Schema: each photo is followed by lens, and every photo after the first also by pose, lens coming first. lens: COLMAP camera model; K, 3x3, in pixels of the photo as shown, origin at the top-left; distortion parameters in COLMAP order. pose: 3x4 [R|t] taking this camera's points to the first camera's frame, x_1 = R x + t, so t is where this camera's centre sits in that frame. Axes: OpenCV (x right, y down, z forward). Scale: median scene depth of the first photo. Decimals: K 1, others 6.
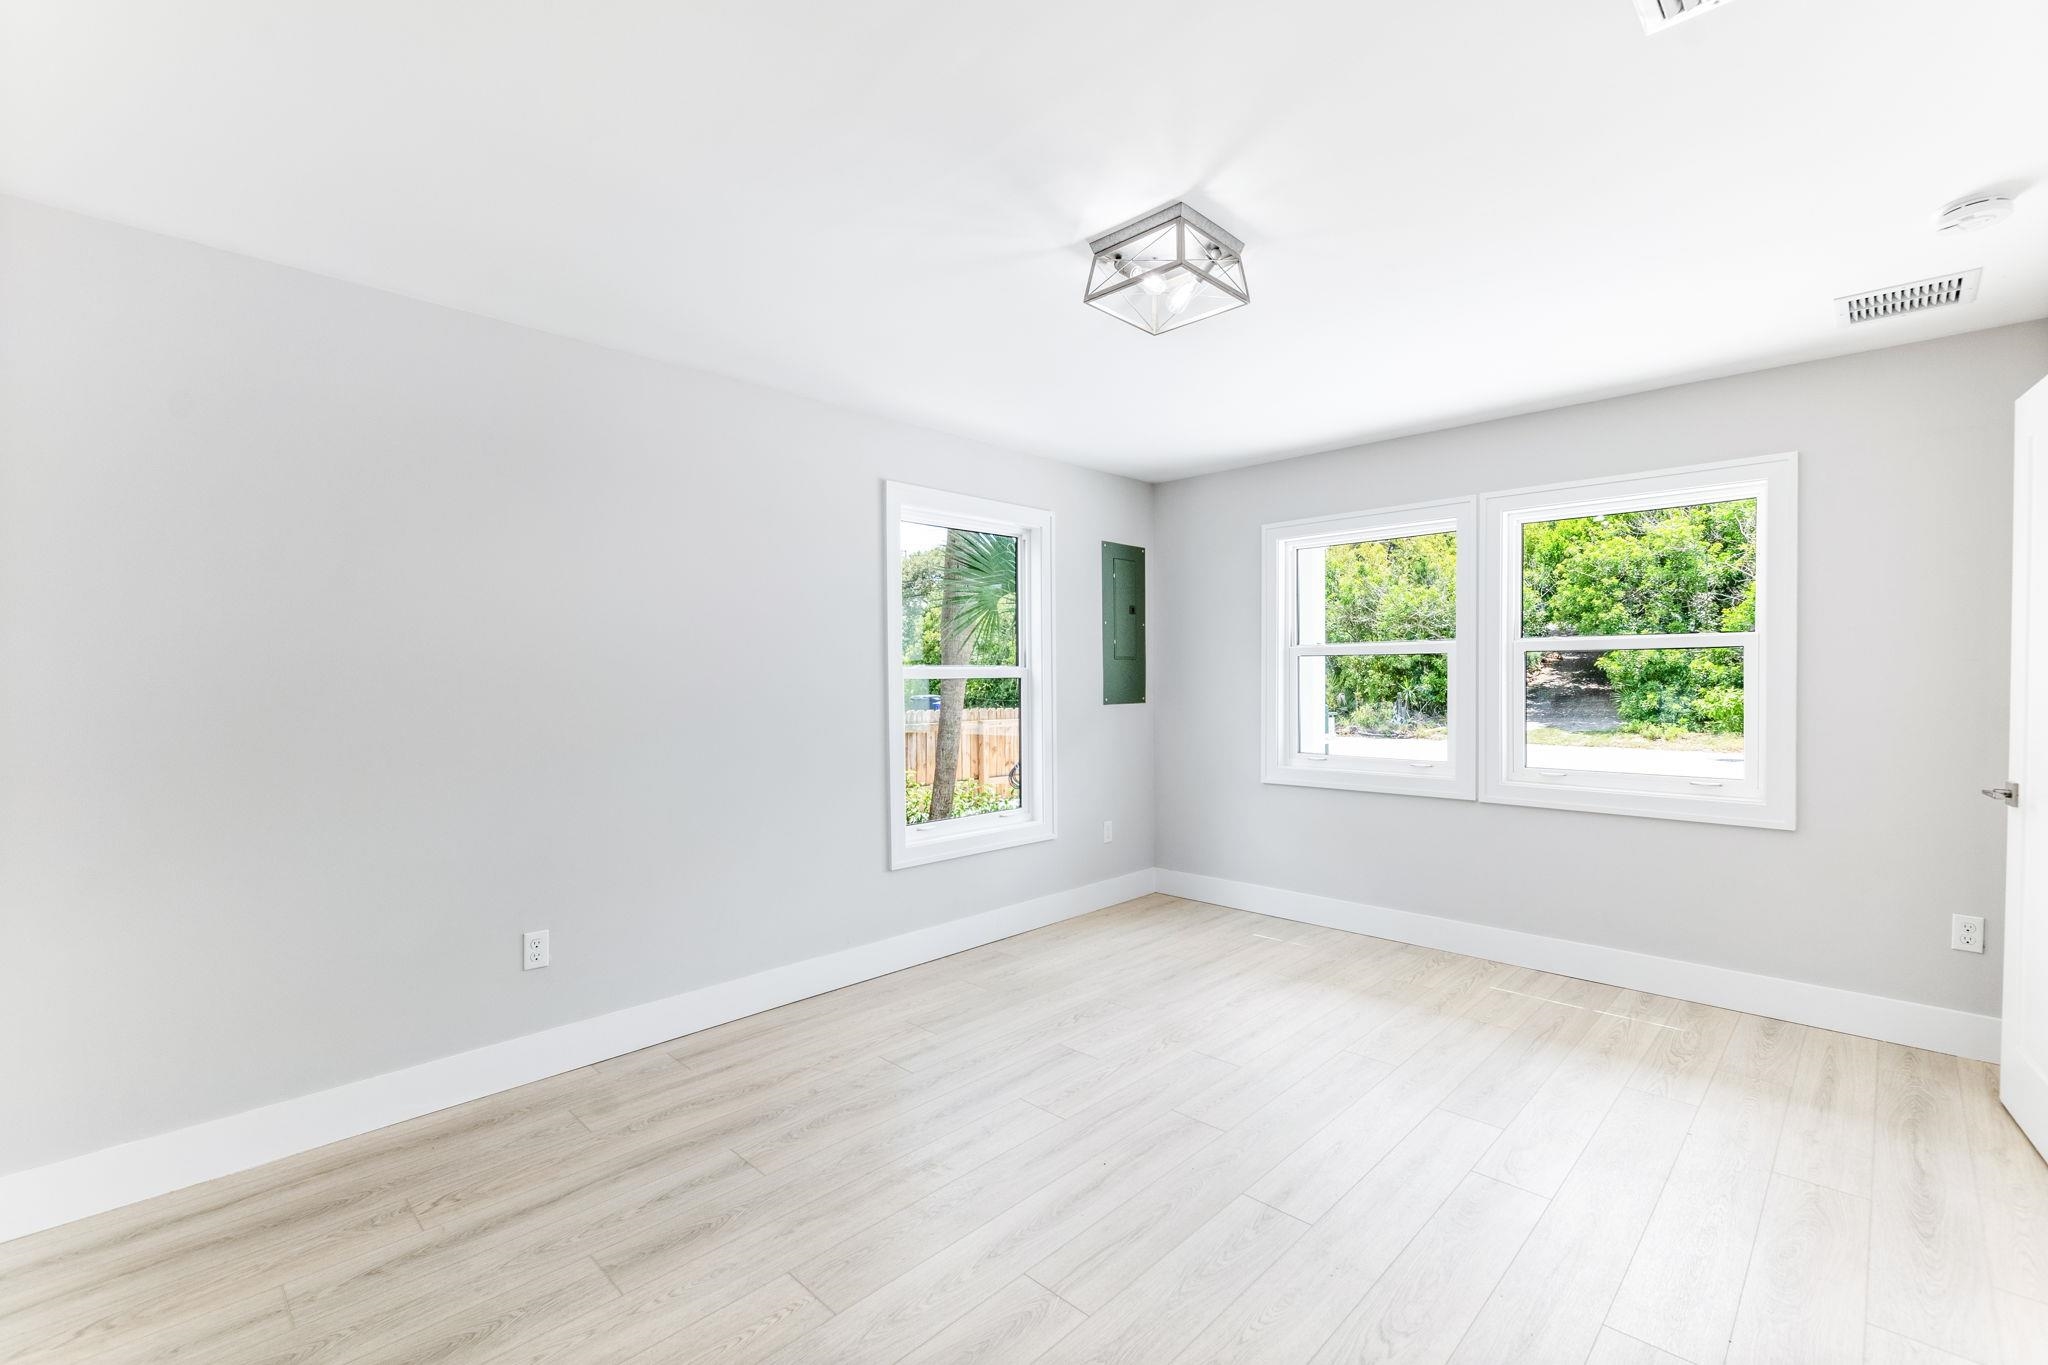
lens RADIAL K [[896.9, 0, 1020.3], [0, 896.9, 682.6], [0, 0, 1]] dist [-0.000504, -0.000746]
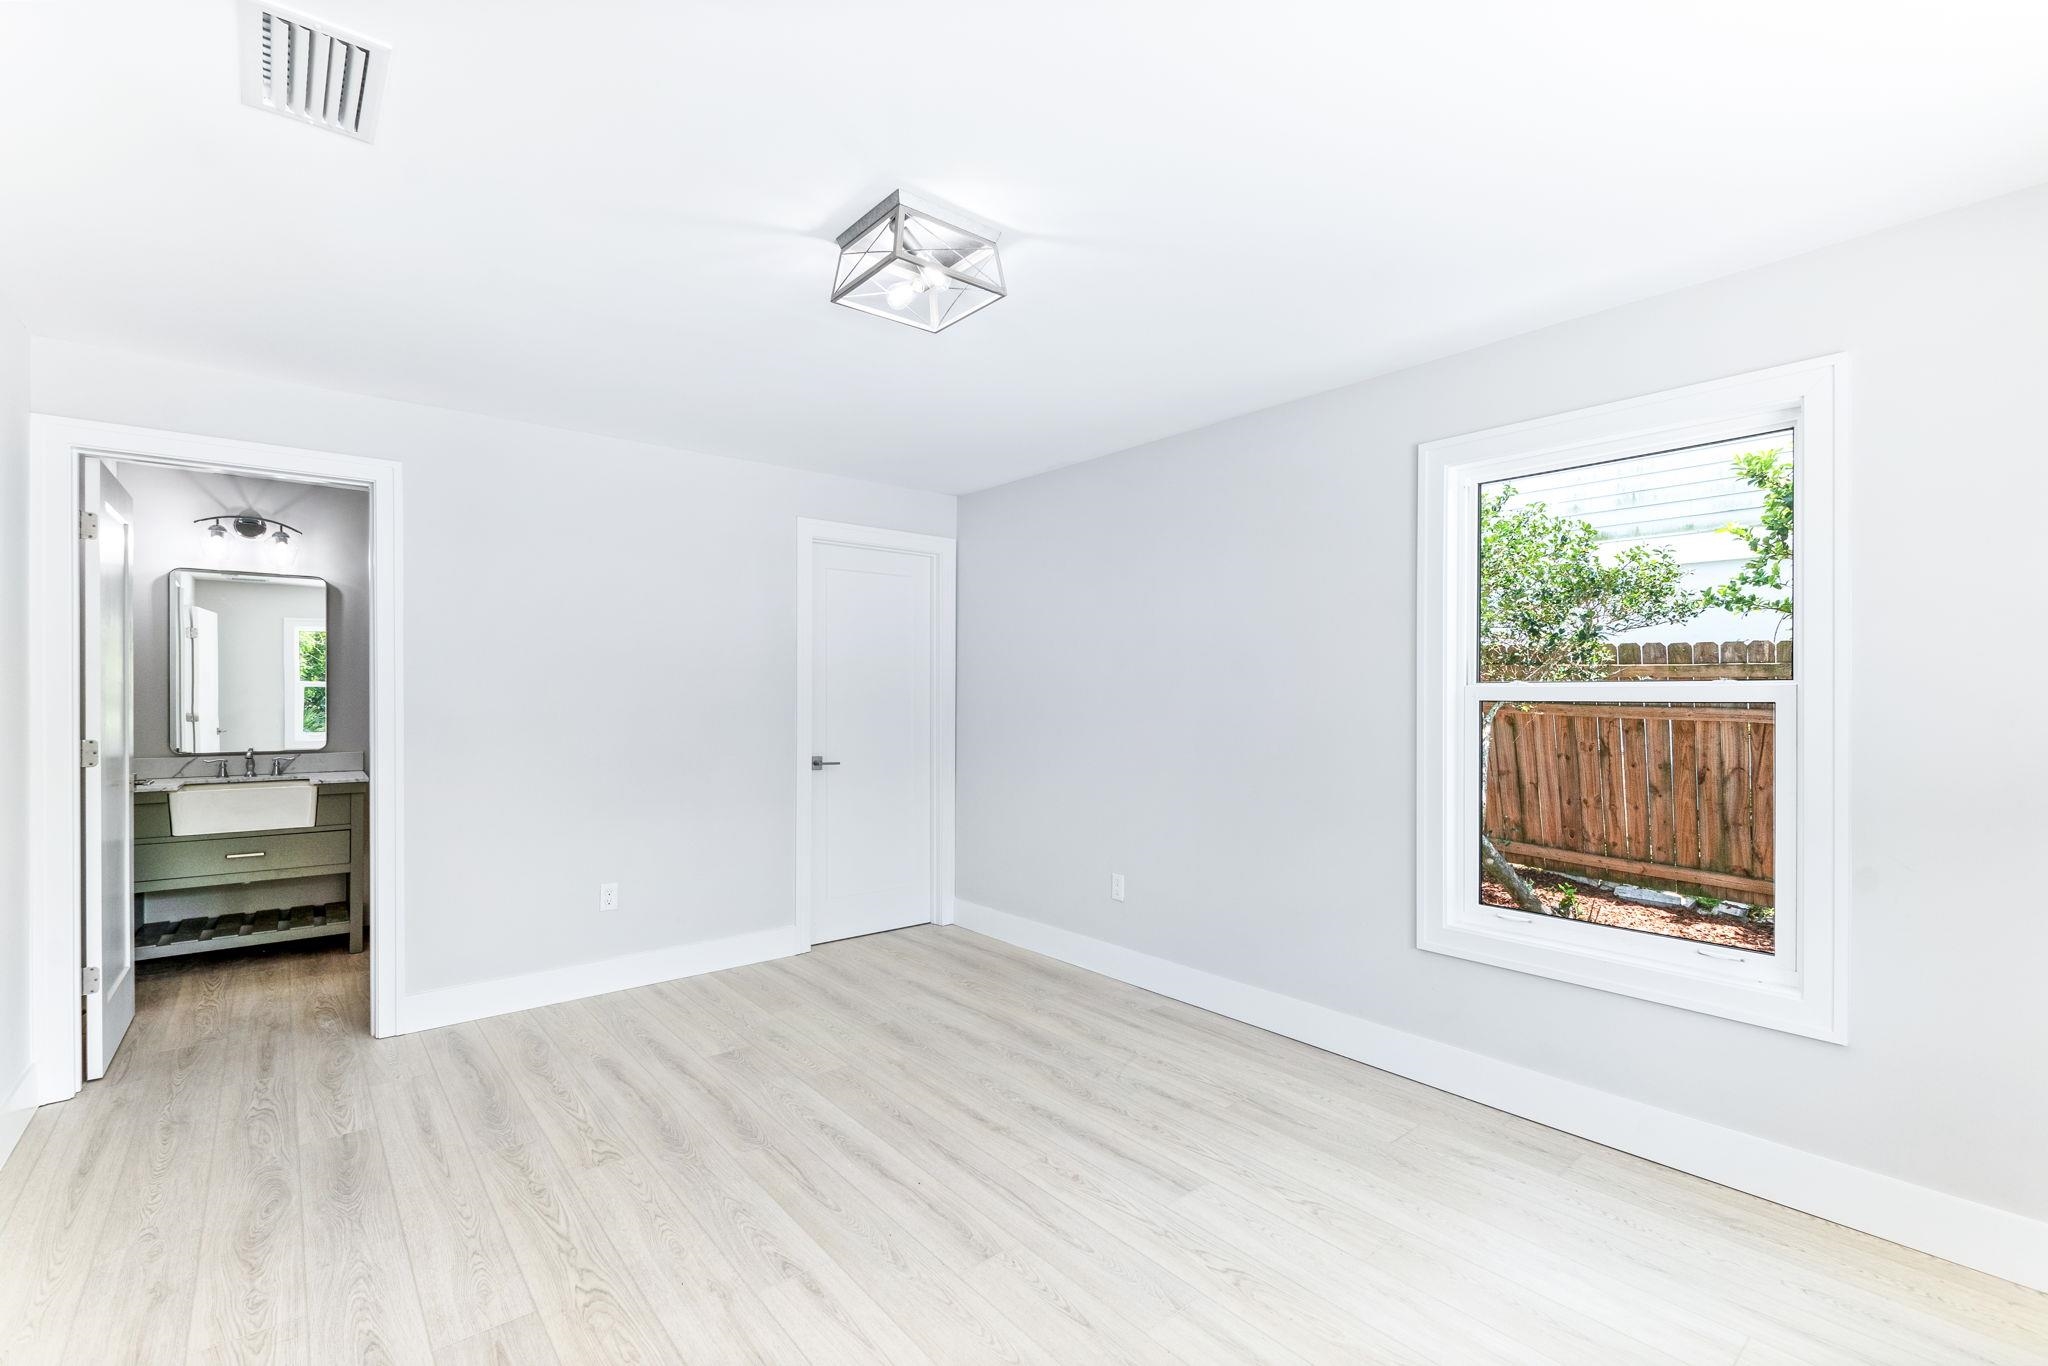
lens RADIAL K [[896.9, 0, 1020.3], [0, 896.9, 683.1], [0, 0, 1]] dist [-0.000504, -0.000746]
pose [[-0.113134, -0.006524, -0.993558, 1.230088], [-0.005830, 0.999966, -0.005903, -0.021972], [0.993563, 0.005125, -0.113168, 1.386208]]
